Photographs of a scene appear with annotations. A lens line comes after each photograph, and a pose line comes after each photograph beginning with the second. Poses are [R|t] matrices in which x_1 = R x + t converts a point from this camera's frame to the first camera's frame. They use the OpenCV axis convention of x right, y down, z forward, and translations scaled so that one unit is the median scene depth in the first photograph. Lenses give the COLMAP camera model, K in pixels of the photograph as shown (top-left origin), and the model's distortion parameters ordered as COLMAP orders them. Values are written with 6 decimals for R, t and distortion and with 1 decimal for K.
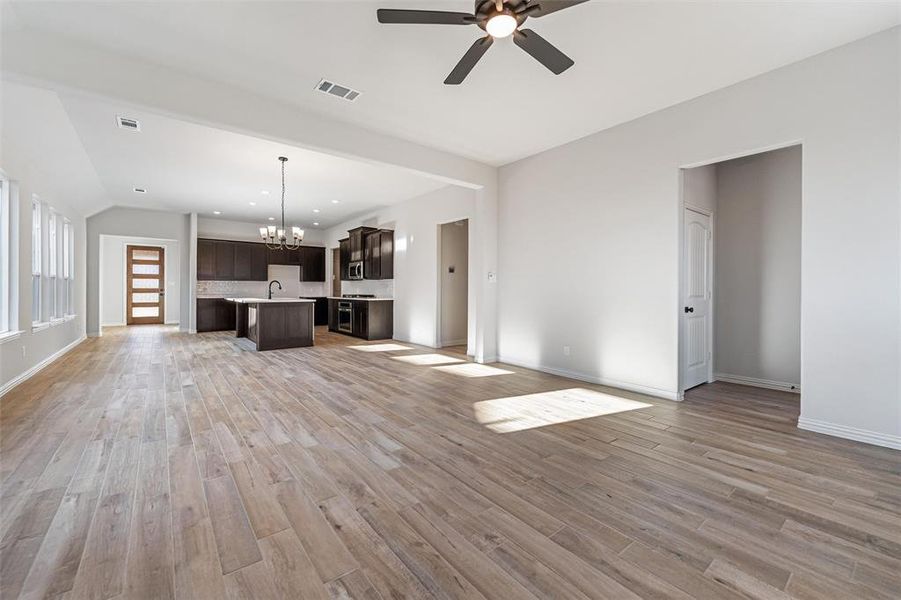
lens RADIAL K [[368.6, 0, 449.0], [0, 368.6, 292.4], [0, 0, 1]] dist [0.000303, -0.000545]
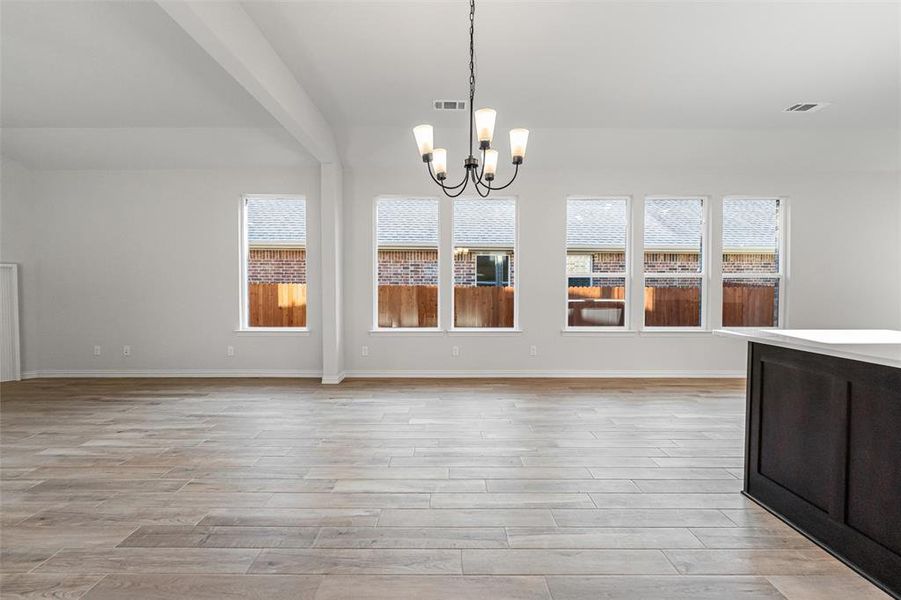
lens RADIAL K [[368.6, 0, 446.3], [0, 368.6, 294.5], [0, 0, 1]] dist [0.000303, -0.000545]
pose [[-0.625946, 0.011541, -0.779781, -0.232016], [-0.008931, 0.999719, 0.021966, -0.031831], [0.779816, 0.020714, -0.625666, 2.017367]]
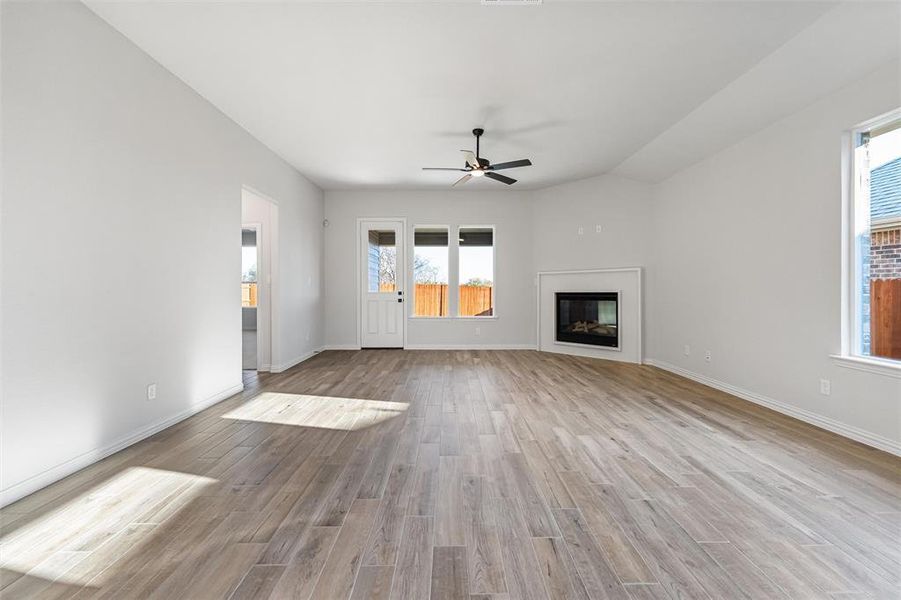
lens RADIAL K [[368.6, 0, 451.0], [0, 368.6, 293.6], [0, 0, 1]] dist [0.000303, -0.000545]
pose [[-0.788048, -0.008855, 0.615550, -0.667316], [0.006466, 0.999722, 0.022659, -0.027057], [-0.615580, 0.021836, -0.787772, 1.725839]]
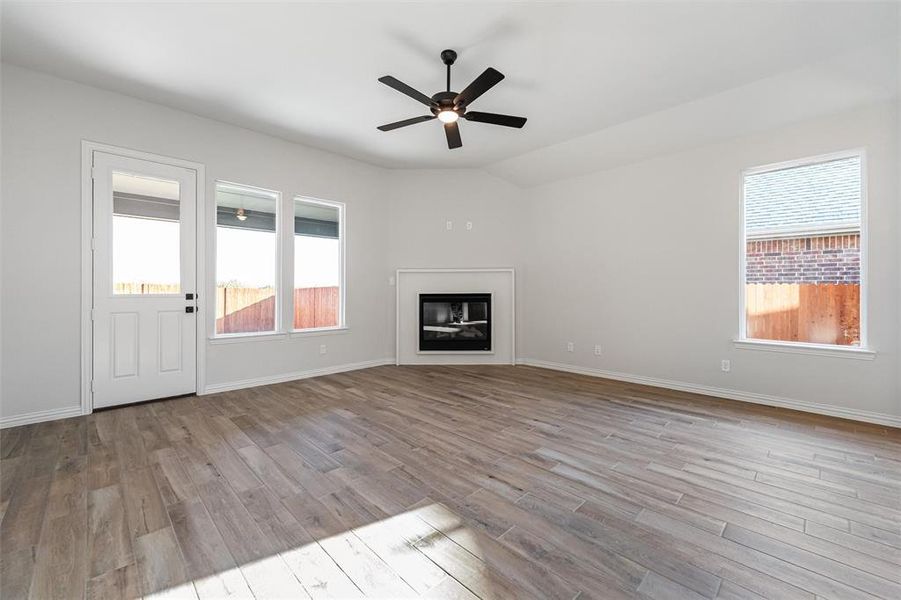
lens RADIAL K [[368.6, 0, 452.6], [0, 368.6, 287.8], [0, 0, 1]] dist [0.000303, -0.000545]
pose [[-0.993606, -0.003091, -0.112862, 0.177358], [-0.003524, 0.999987, 0.003640, -0.018946], [0.112850, 0.004014, -0.993604, 1.511667]]
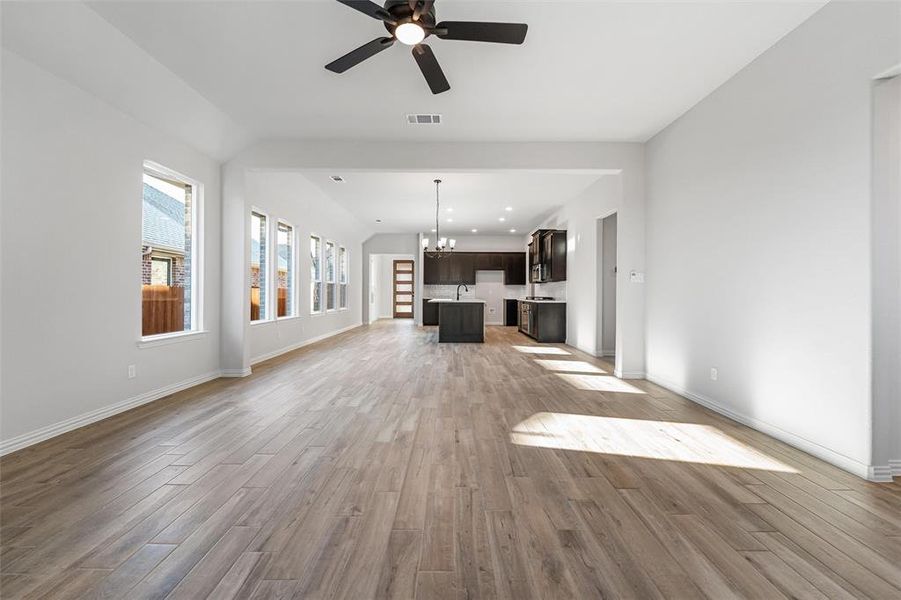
lens RADIAL K [[368.6, 0, 452.1], [0, 368.6, 293.2], [0, 0, 1]] dist [0.000303, -0.000545]
pose [[0.788375, 0.002587, -0.615190, 0.530691], [-0.007918, 0.999951, -0.005941, 0.009340], [0.615144, 0.009555, 0.788357, 0.153989]]
